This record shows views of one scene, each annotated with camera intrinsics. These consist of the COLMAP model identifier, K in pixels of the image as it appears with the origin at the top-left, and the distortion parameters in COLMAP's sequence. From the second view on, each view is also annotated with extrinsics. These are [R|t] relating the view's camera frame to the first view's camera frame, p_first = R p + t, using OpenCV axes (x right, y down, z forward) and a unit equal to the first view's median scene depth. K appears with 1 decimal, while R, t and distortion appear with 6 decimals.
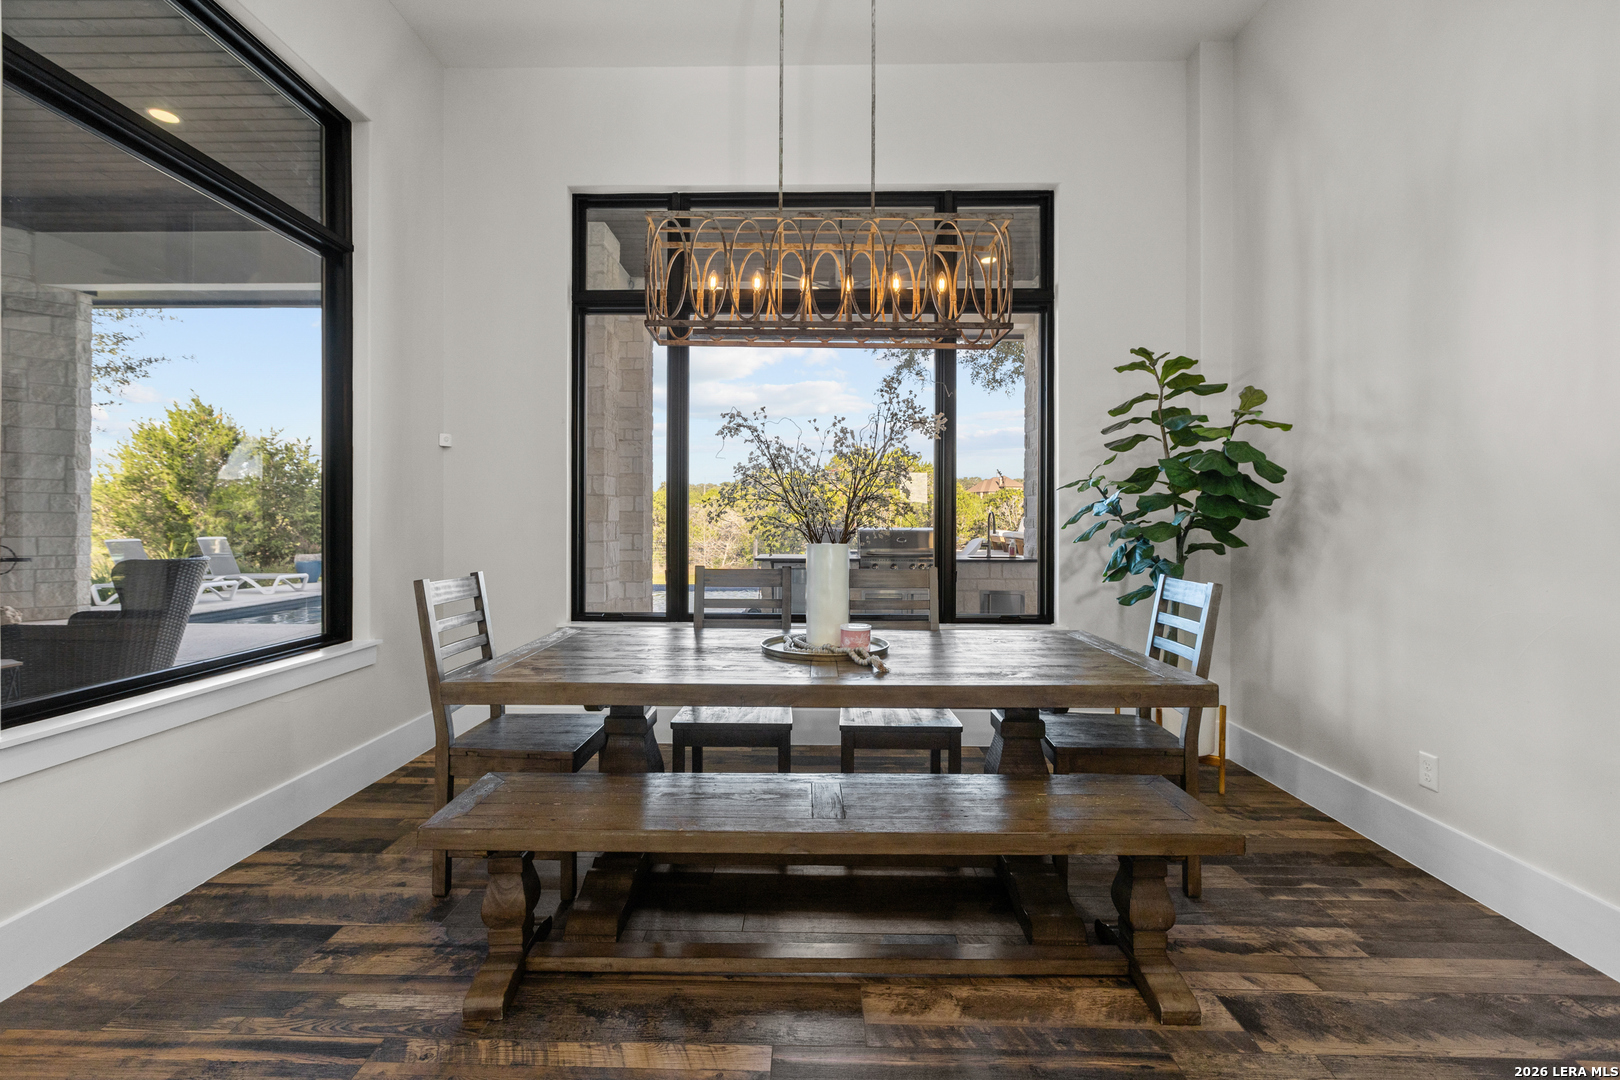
lens RADIAL K [[721.3, 0, 801.9], [0, 721.3, 521.3], [0, 0, 1]] dist [-0.002125, -0.000014]
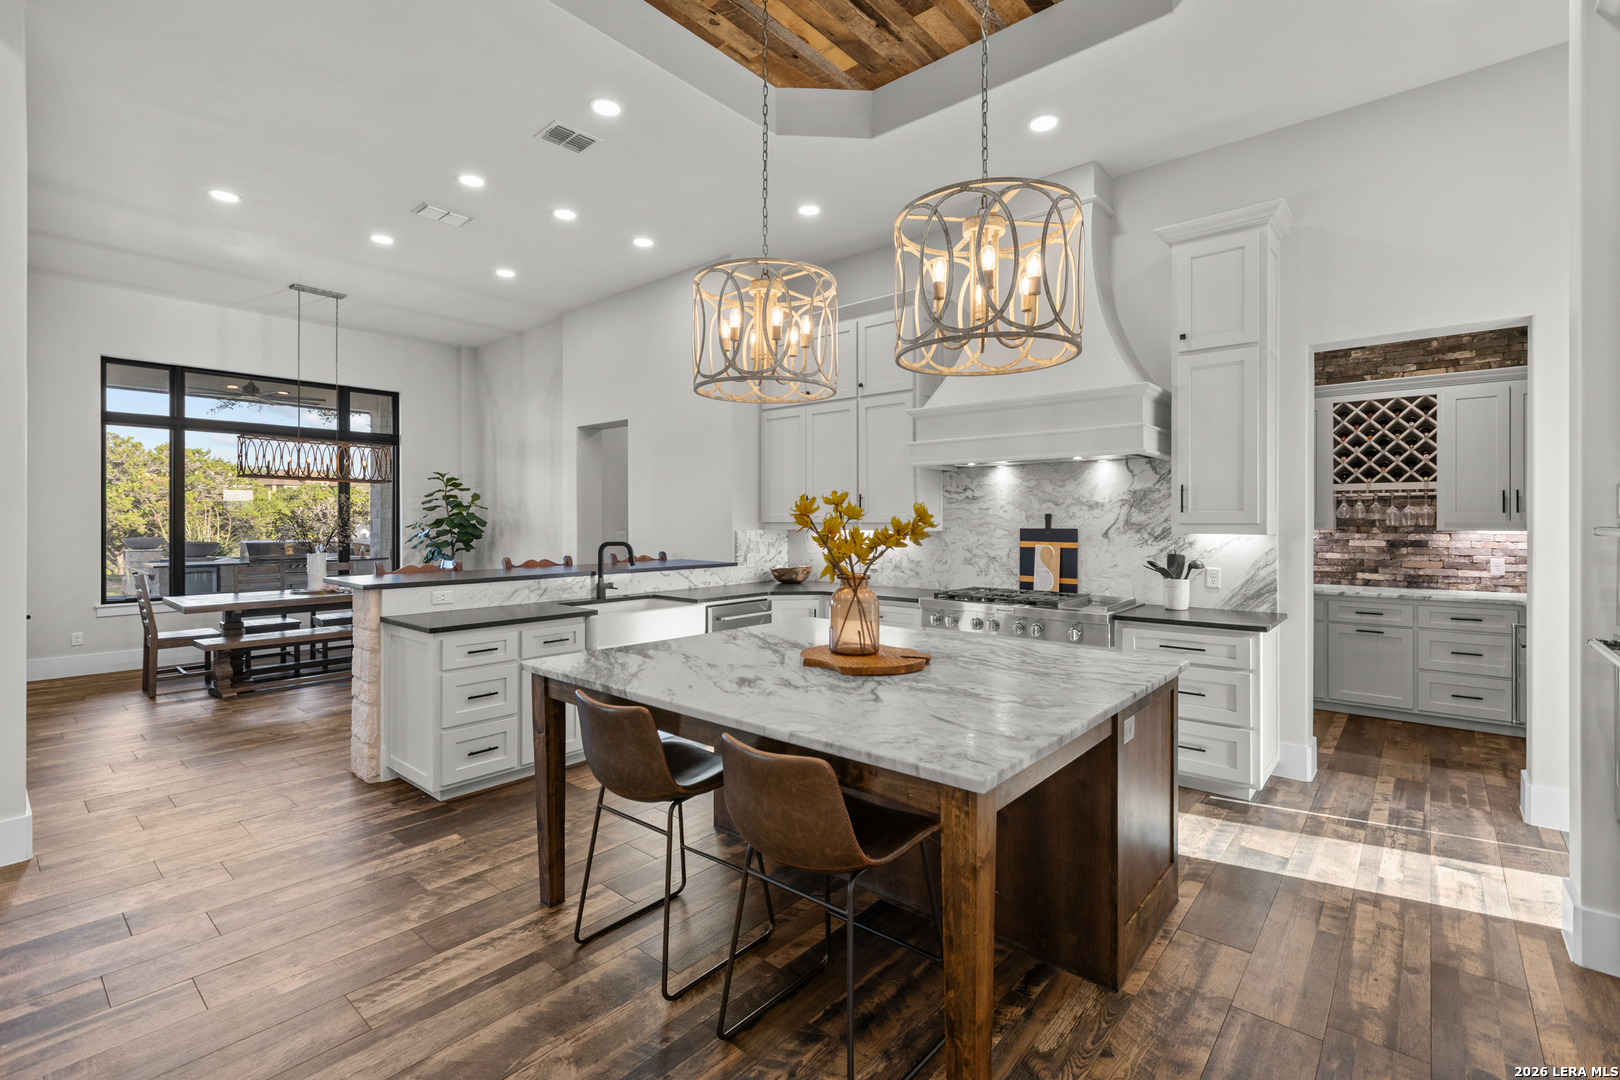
lens RADIAL K [[724.5, 0, 801.1], [0, 724.5, 520.5], [0, 0, 1]] dist [0.000635, -0.000137]
pose [[0.640052, -0.004352, 0.768319, -0.738712], [0.001273, 0.999989, 0.004603, -0.086383], [-0.768330, -0.001968, 0.640051, -1.778891]]
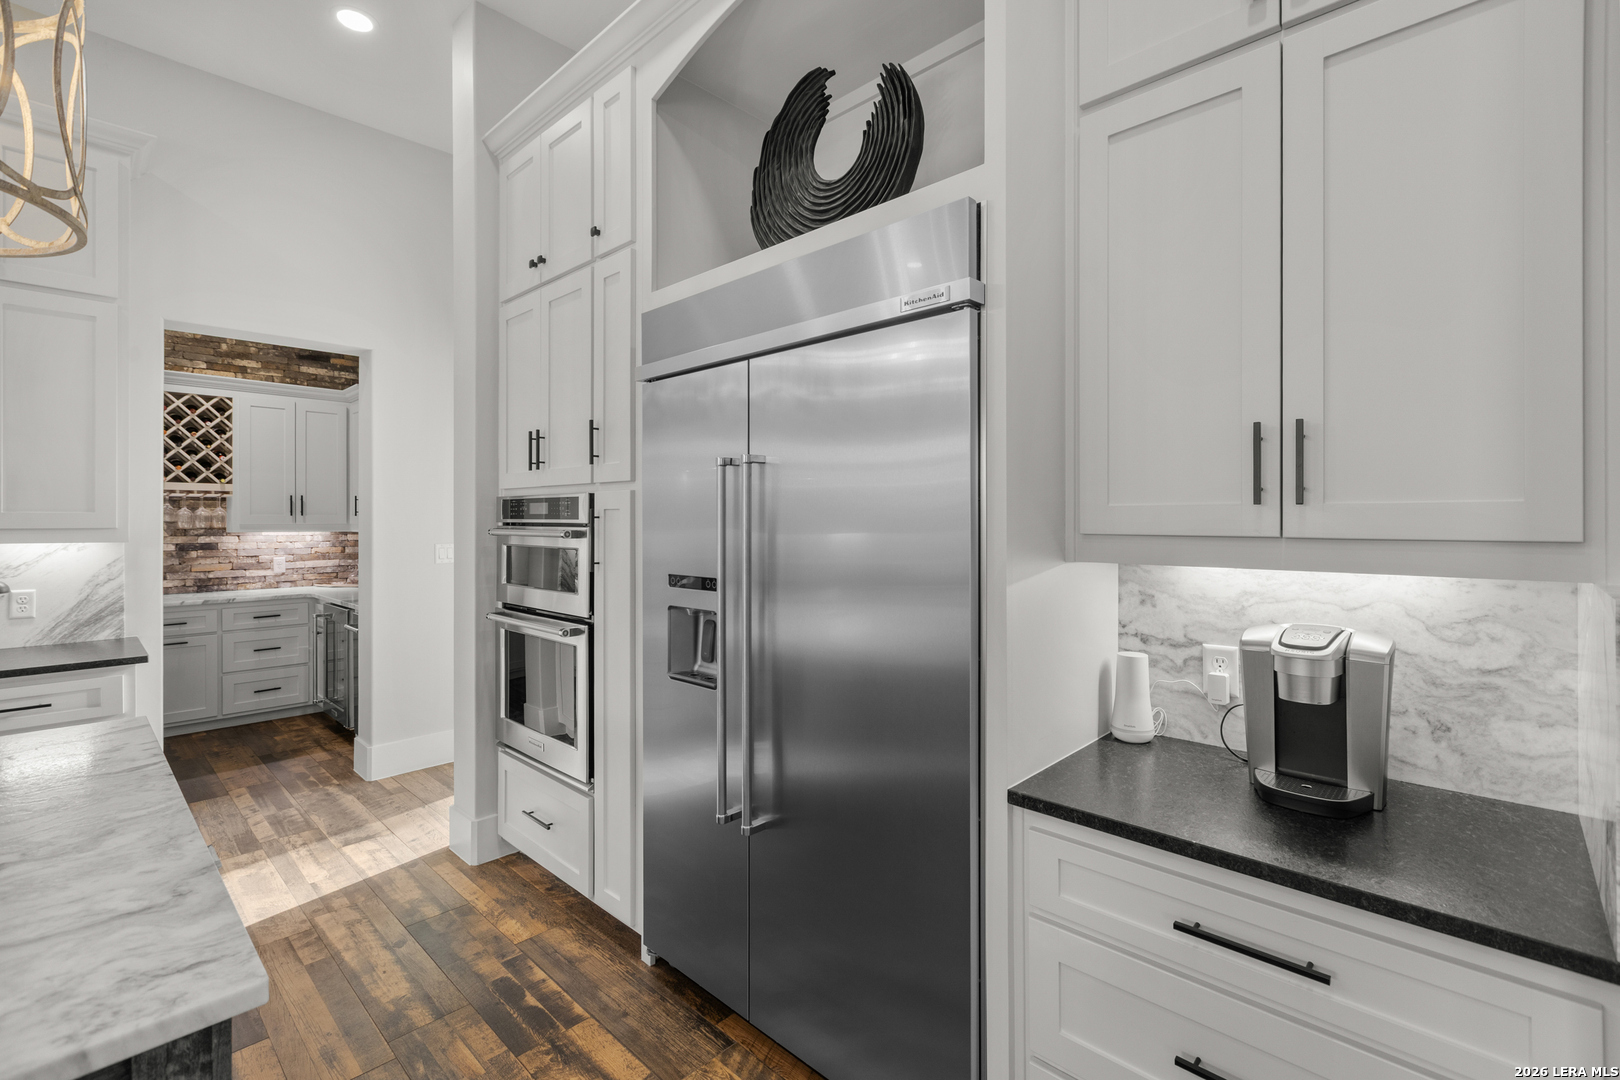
lens RADIAL K [[724.5, 0, 801.1], [0, 724.5, 520.5], [0, 0, 1]] dist [0.000635, -0.000137]
pose [[-0.732105, -0.003792, 0.681181, -0.633562], [-0.003399, 0.999992, 0.001913, -0.089745], [-0.681183, -0.000915, -0.732112, -1.501701]]
